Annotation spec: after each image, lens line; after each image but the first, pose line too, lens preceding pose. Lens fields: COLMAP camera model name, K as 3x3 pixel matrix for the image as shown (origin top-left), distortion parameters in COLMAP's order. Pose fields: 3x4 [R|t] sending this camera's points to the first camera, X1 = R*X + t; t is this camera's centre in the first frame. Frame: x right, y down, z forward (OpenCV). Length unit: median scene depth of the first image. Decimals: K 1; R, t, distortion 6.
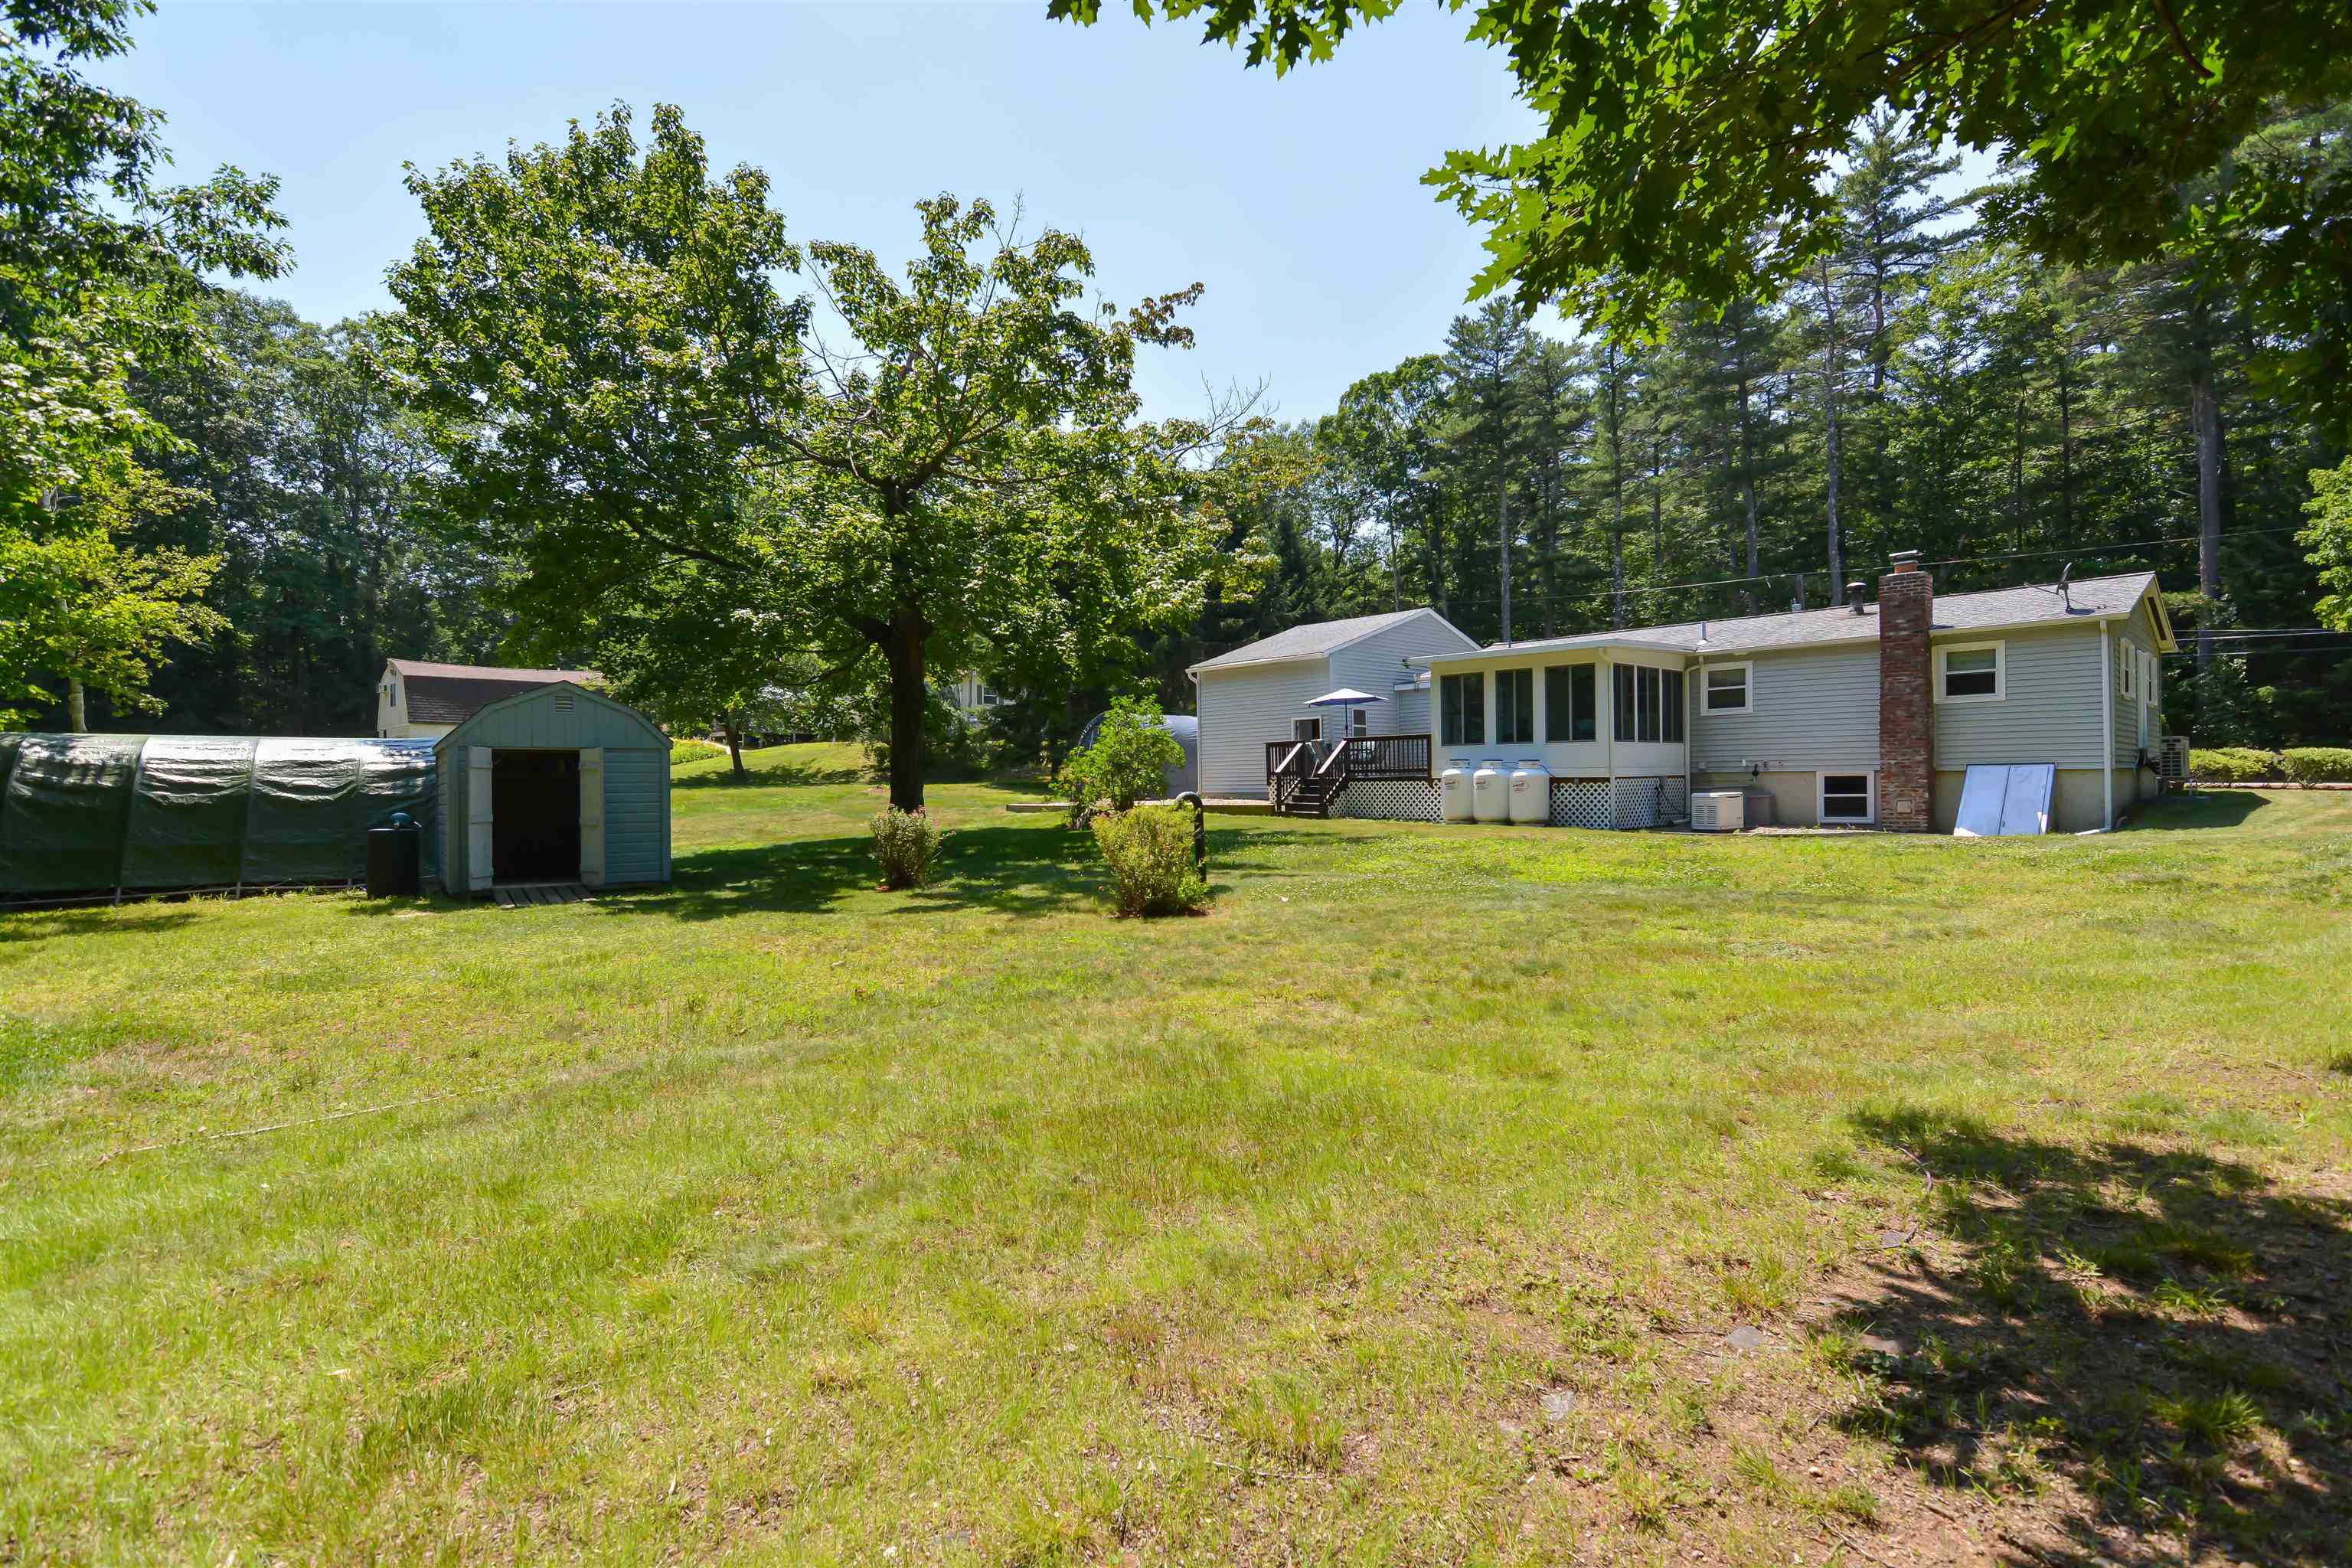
lens RADIAL K [[1139.3, 0, 1185.4], [0, 1139.3, 786.8], [0, 0, 1]] dist [0.013390, -0.012257]
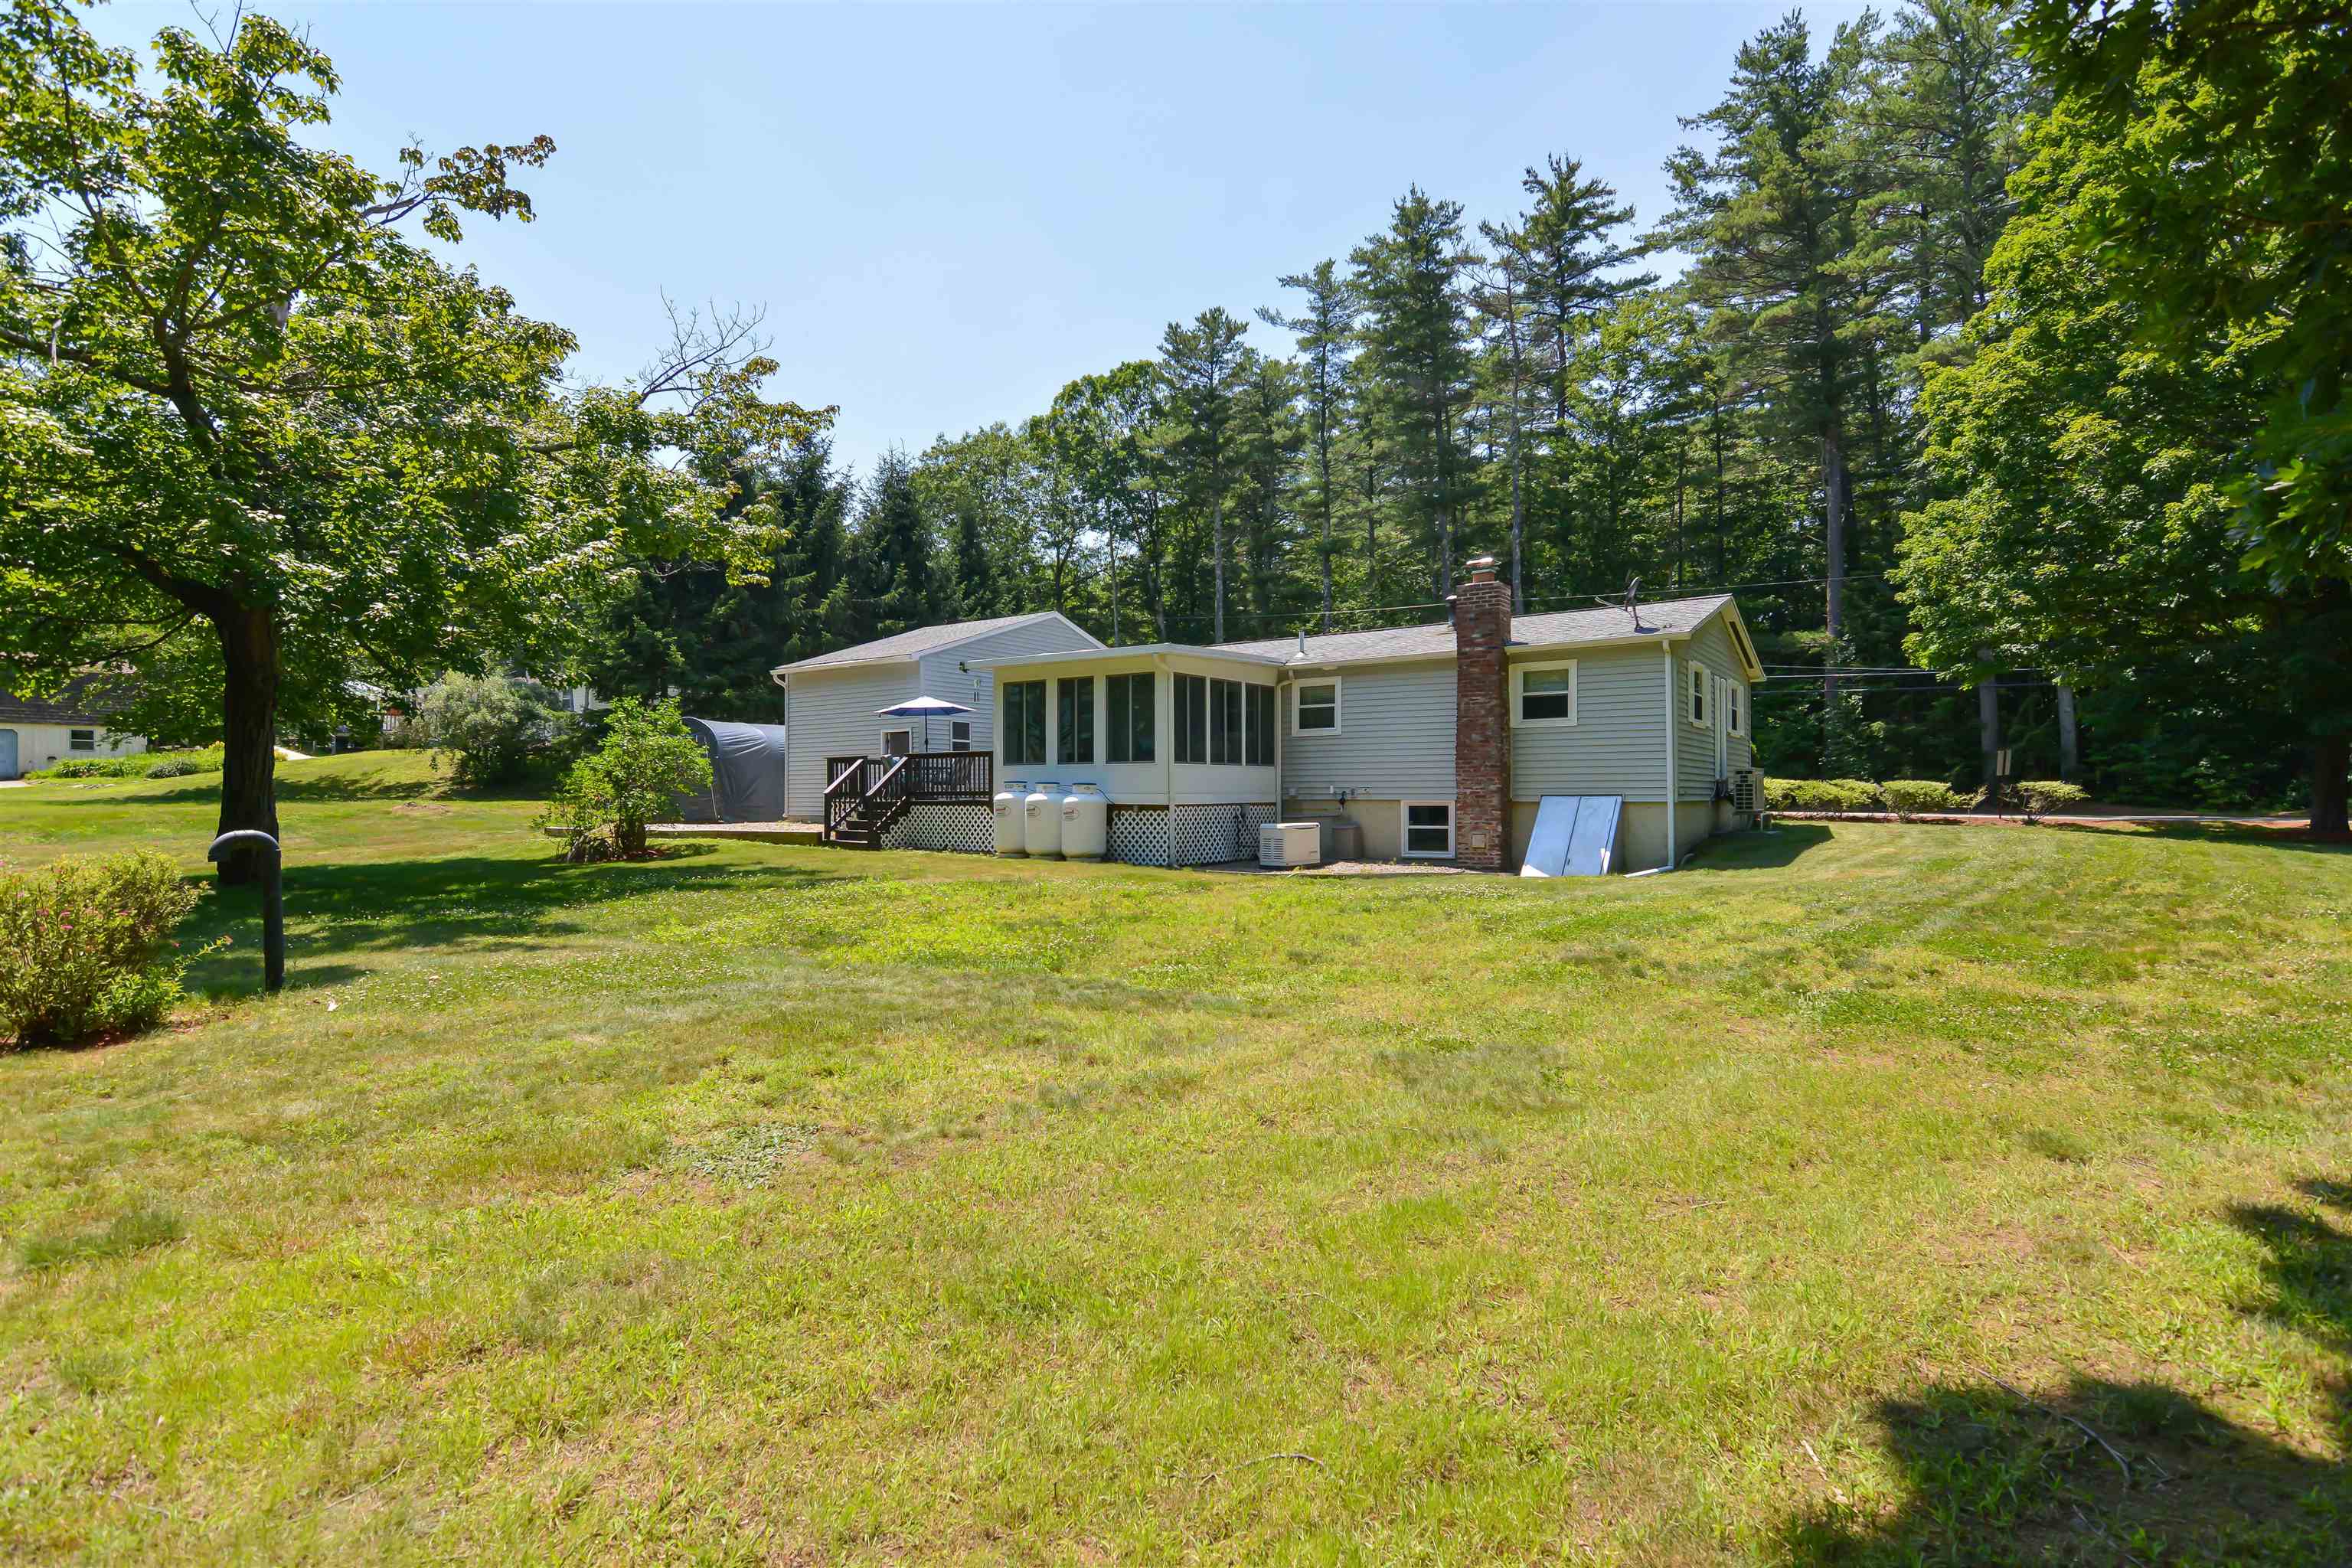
lens RADIAL K [[1139.3, 0, 1185.4], [0, 1139.3, 786.8], [0, 0, 1]] dist [0.013390, -0.012257]
pose [[0.981836, 0.012813, 0.189297, 0.209017], [-0.010063, 0.999829, -0.015483, -0.008268], [-0.189463, 0.013297, 0.981798, 0.144747]]
